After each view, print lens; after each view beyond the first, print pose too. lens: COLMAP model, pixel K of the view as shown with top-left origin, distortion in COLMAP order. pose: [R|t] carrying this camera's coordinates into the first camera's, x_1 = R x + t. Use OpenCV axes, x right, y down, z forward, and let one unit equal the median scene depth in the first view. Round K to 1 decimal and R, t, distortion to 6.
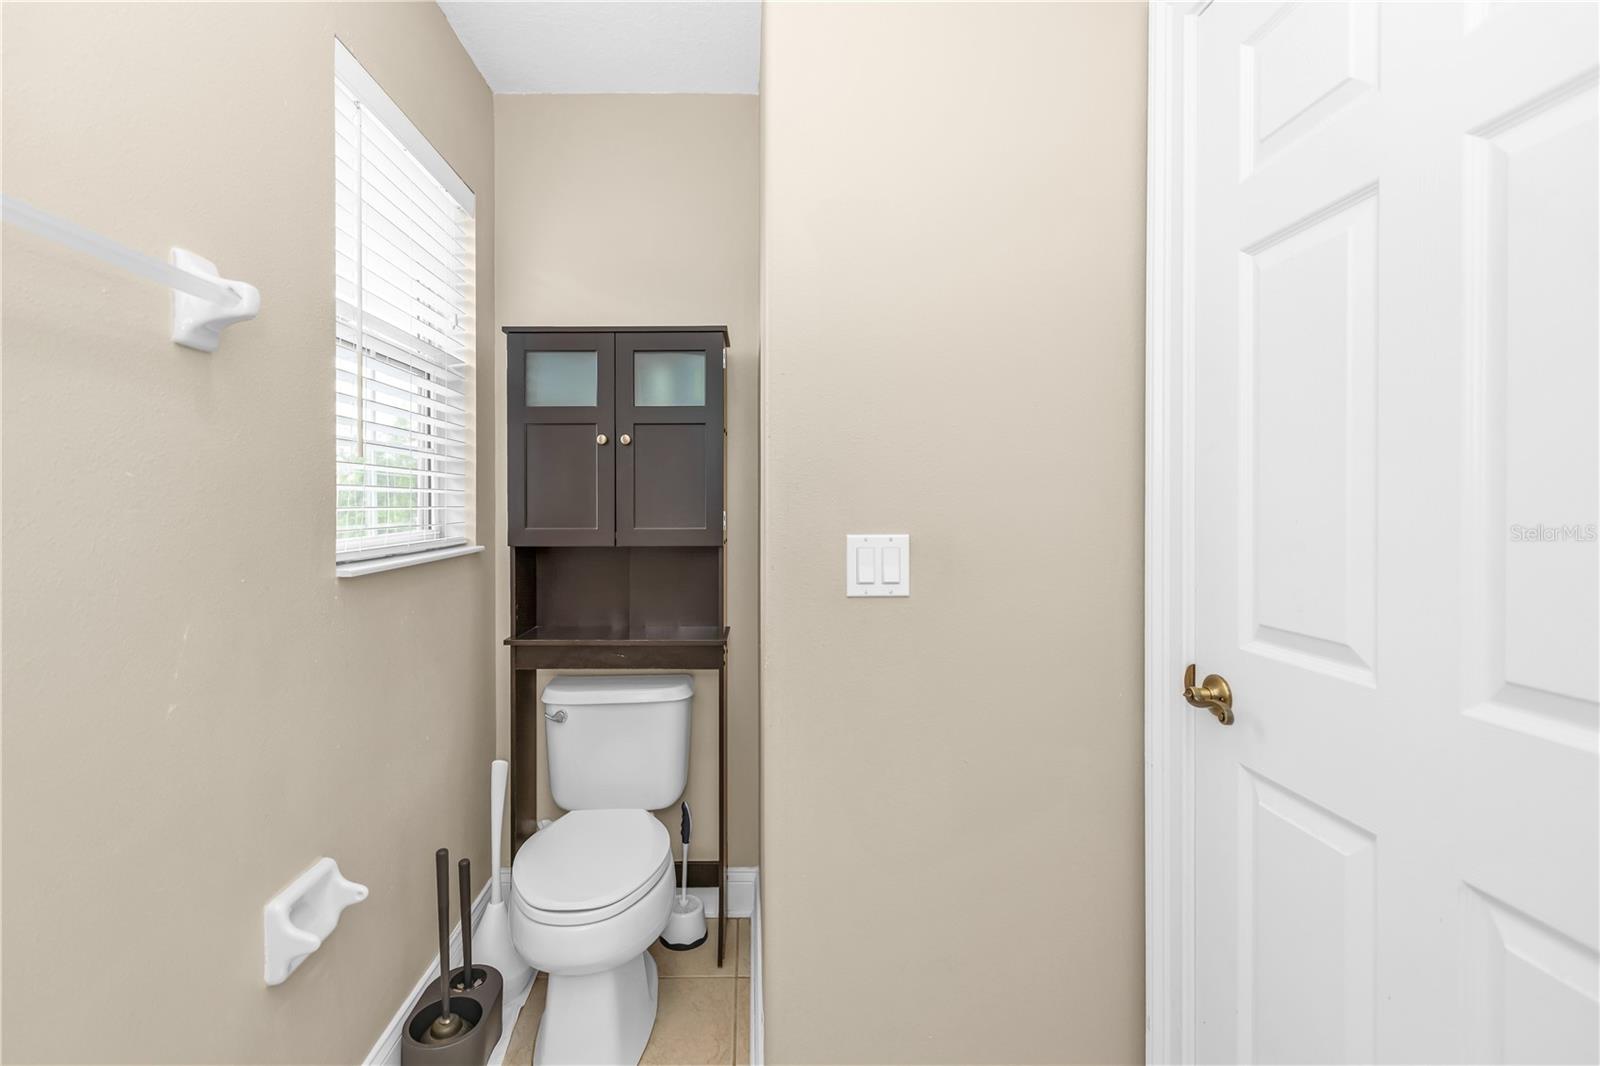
lens RADIAL K [[729.6, 0, 796.6], [0, 729.6, 502.2], [0, 0, 1]] dist [-0.000194, 0.000081]
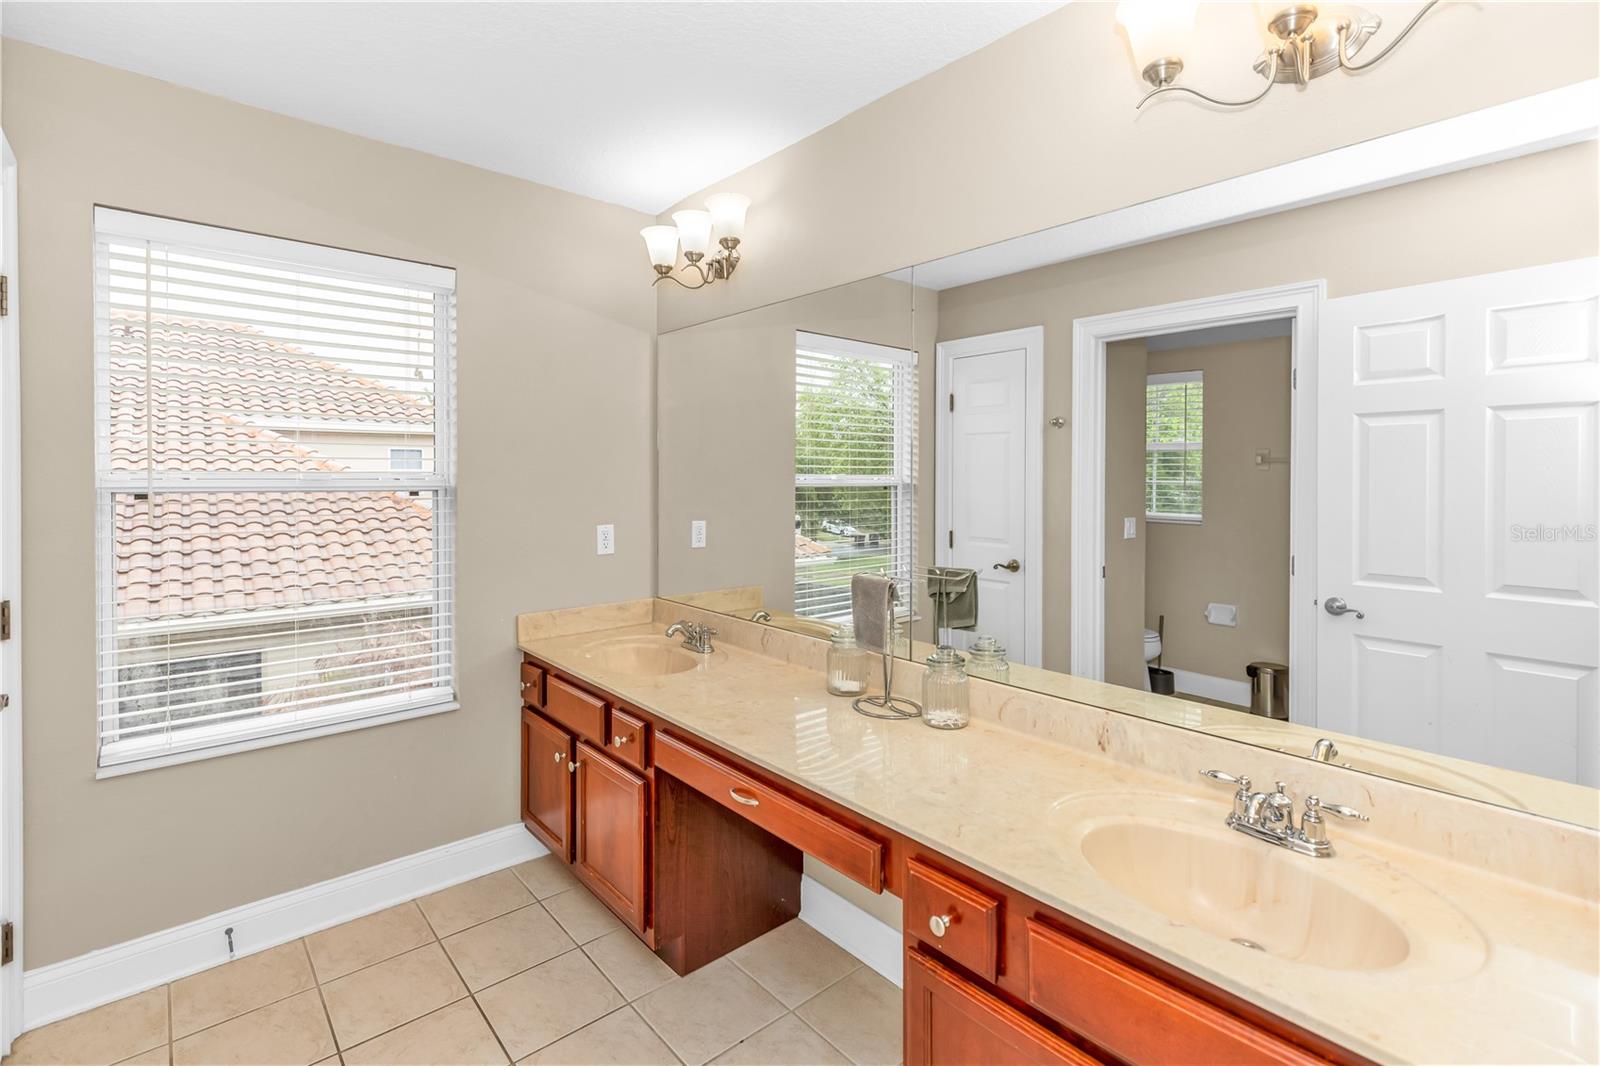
lens RADIAL K [[741.3, 0, 794.4], [0, 741.3, 479.7], [0, 0, 1]] dist [0.000224, -0.000117]
pose [[0.797198, -0.002512, 0.603713, -2.764514], [0.000168, 0.999992, 0.003939, -0.181211], [-0.603718, -0.003038, 0.797192, 0.237955]]
